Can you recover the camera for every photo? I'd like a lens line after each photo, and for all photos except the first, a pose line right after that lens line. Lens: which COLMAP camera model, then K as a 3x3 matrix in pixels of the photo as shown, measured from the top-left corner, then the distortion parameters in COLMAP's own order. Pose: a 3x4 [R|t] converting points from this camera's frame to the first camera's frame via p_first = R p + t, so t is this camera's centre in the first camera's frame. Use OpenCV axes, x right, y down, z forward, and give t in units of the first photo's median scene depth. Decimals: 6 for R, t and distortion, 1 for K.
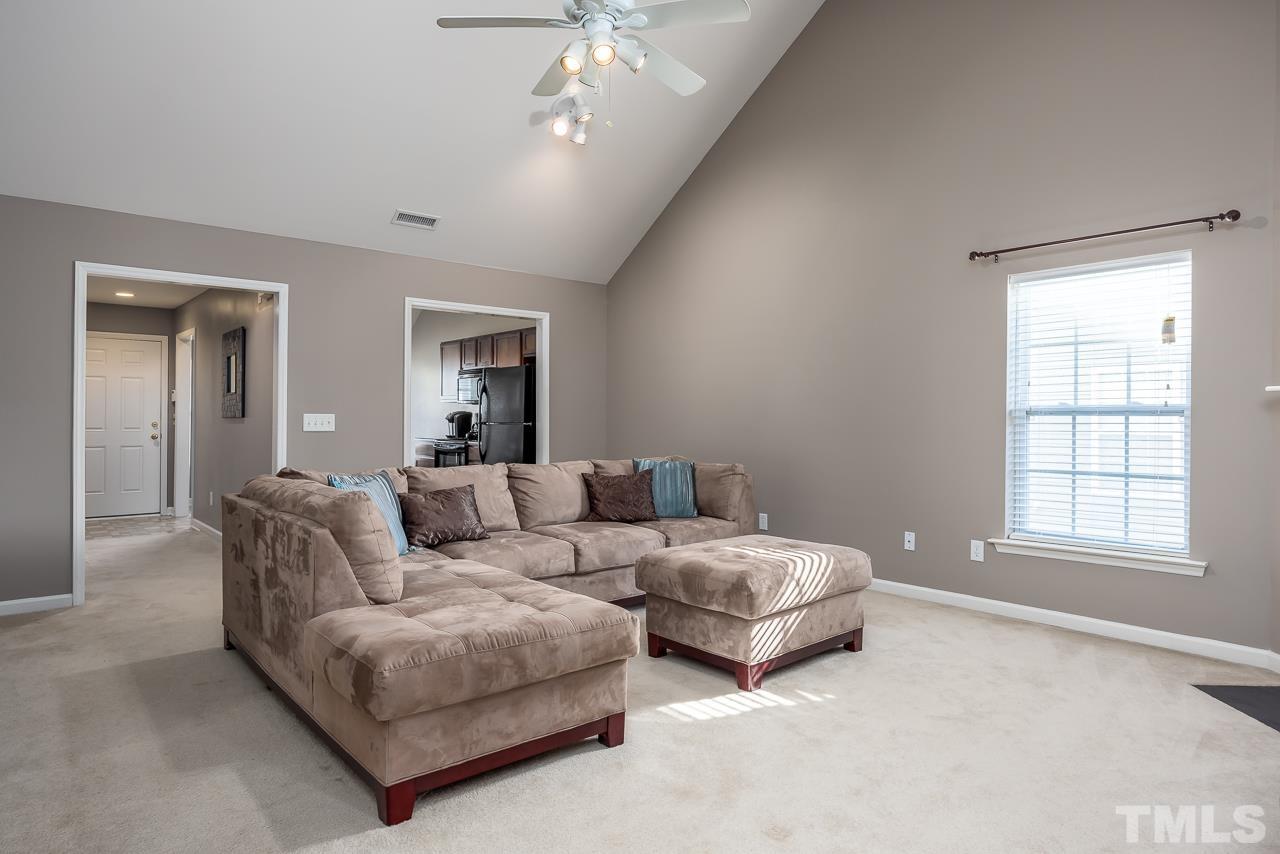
lens RADIAL K [[742.9, 0, 642.3], [0, 742.9, 422.2], [0, 0, 1]] dist [-0.006400, -0.000549]
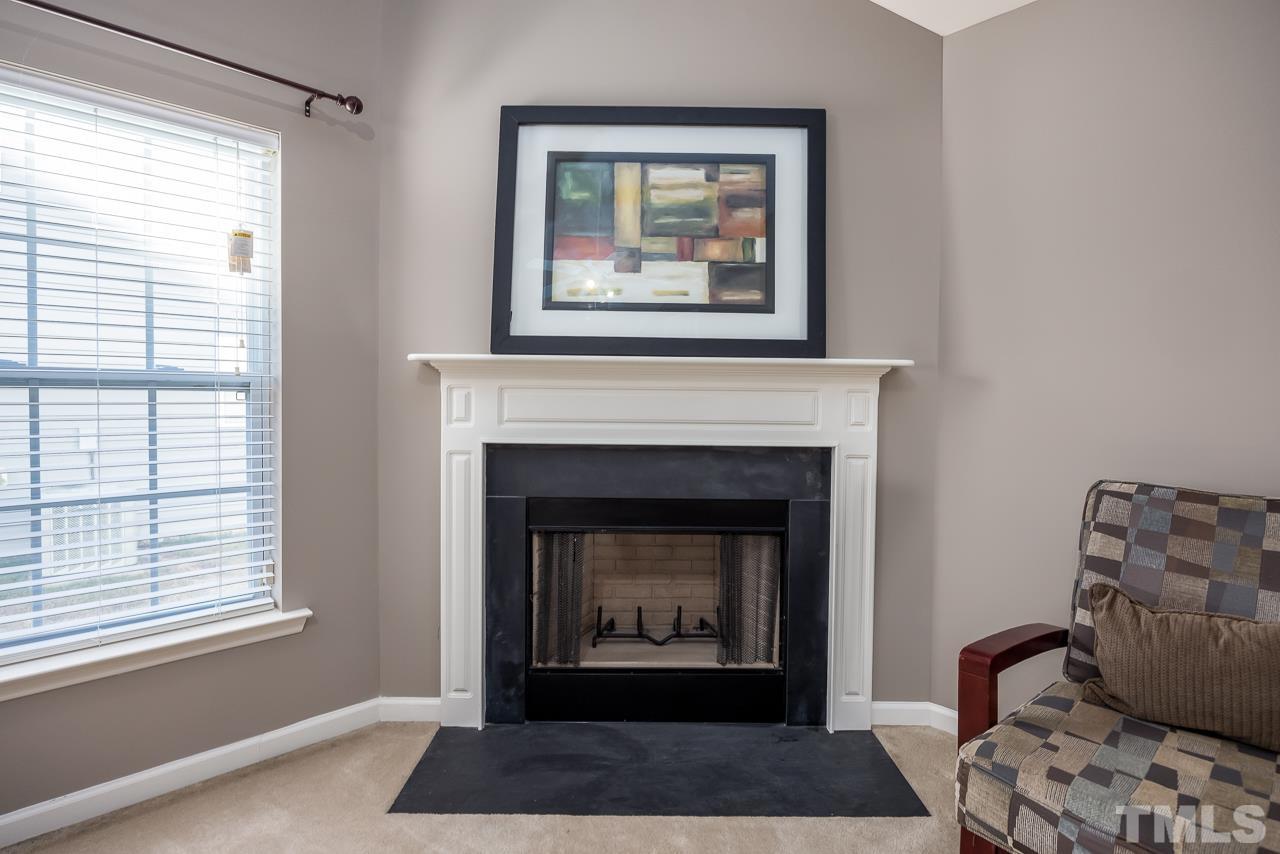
lens RADIAL K [[630.6, 0, 647.8], [0, 630.6, 417.0], [0, 0, 1]] dist [-0.002724, 0.000080]
pose [[-0.053997, -0.021228, 0.998315, 0.166492], [-0.005081, 0.999767, 0.020984, -0.000355], [-0.998528, -0.003939, -0.054092, 0.671406]]
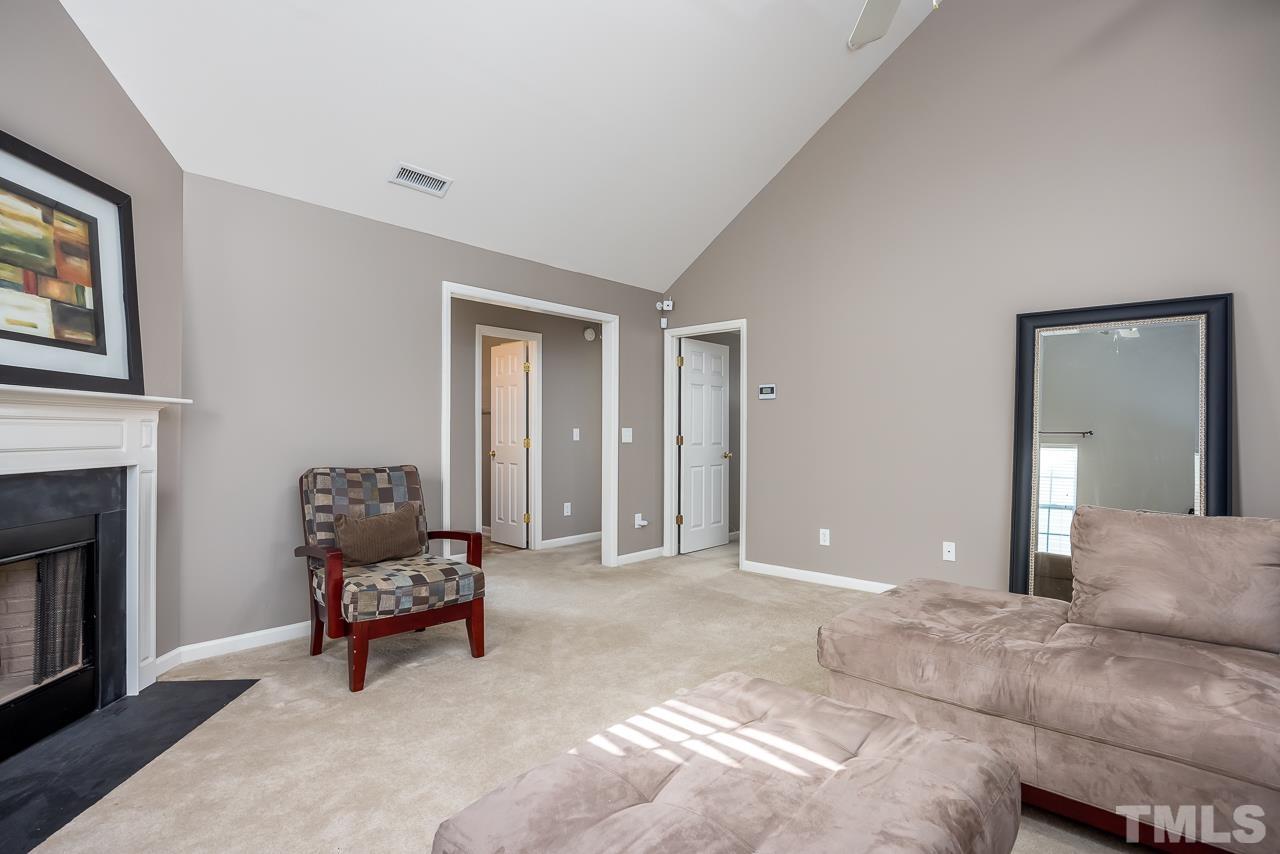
lens RADIAL K [[630.6, 0, 637.9], [0, 630.6, 428.0], [0, 0, 1]] dist [-0.002724, 0.000080]
pose [[-0.993847, -0.000017, -0.110765, 0.195158], [-0.000138, 0.999999, 0.001083, -0.002265], [0.110764, 0.001092, -0.993846, 0.901899]]
